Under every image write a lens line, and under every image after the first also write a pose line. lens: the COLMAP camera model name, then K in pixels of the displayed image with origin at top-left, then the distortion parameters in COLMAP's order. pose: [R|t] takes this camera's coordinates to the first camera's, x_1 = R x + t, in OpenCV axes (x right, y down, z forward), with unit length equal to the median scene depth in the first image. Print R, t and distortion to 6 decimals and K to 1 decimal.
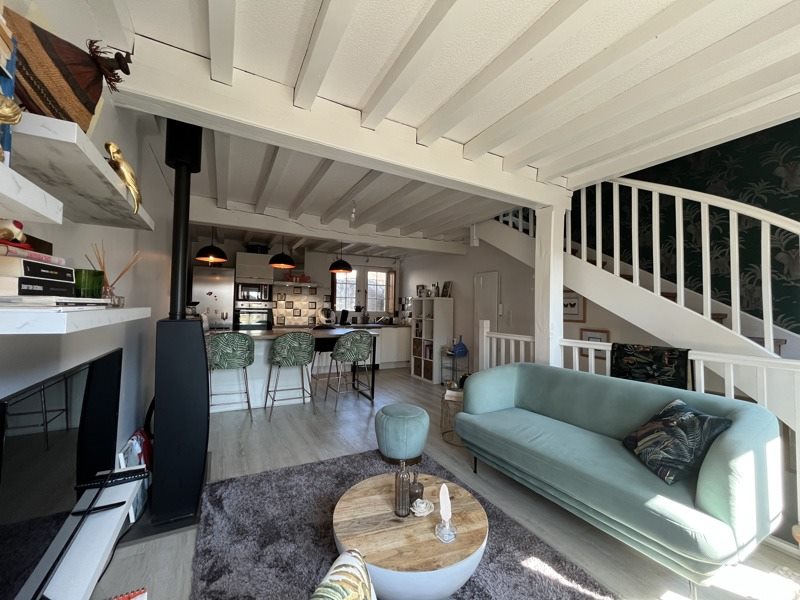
lens RADIAL K [[322.8, 0, 398.1], [0, 322.8, 300.0], [0, 0, 1]] dist [-0.000381, -0.000253]
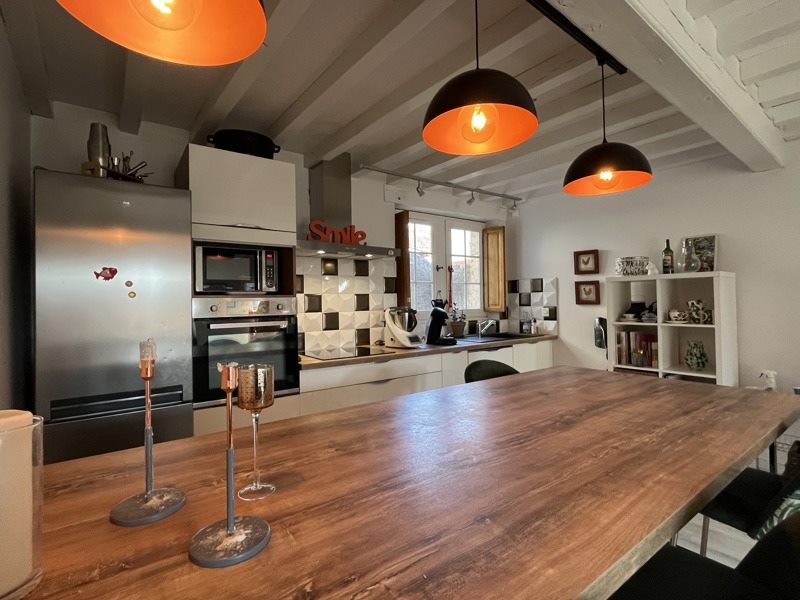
lens RADIAL K [[393.0, 0, 400.0], [0, 393.0, 300.0], [0, 0, 1]] dist [-0.001866, -0.000267]
pose [[0.985084, -0.034759, 0.168526, -0.320571], [0.030605, 0.999162, 0.027184, 0.001267], [-0.169330, -0.021621, 0.985322, 0.506809]]
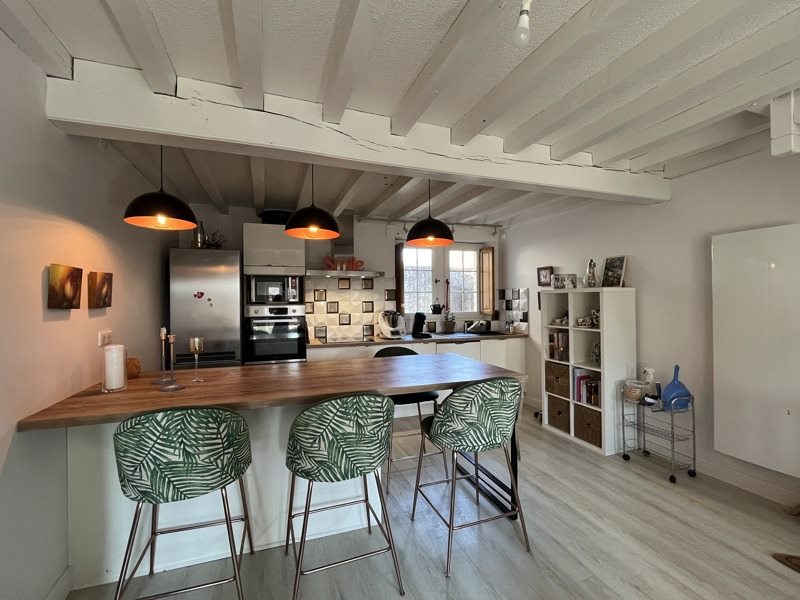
lens RADIAL K [[352.5, 0, 400.0], [0, 352.5, 300.0], [0, 0, 1]] dist [0.001058, 0.000053]
pose [[0.989653, -0.029251, -0.140467, -0.111840], [0.032862, 0.999185, 0.023450, -0.011392], [0.139667, -0.027823, 0.989808, 0.344784]]
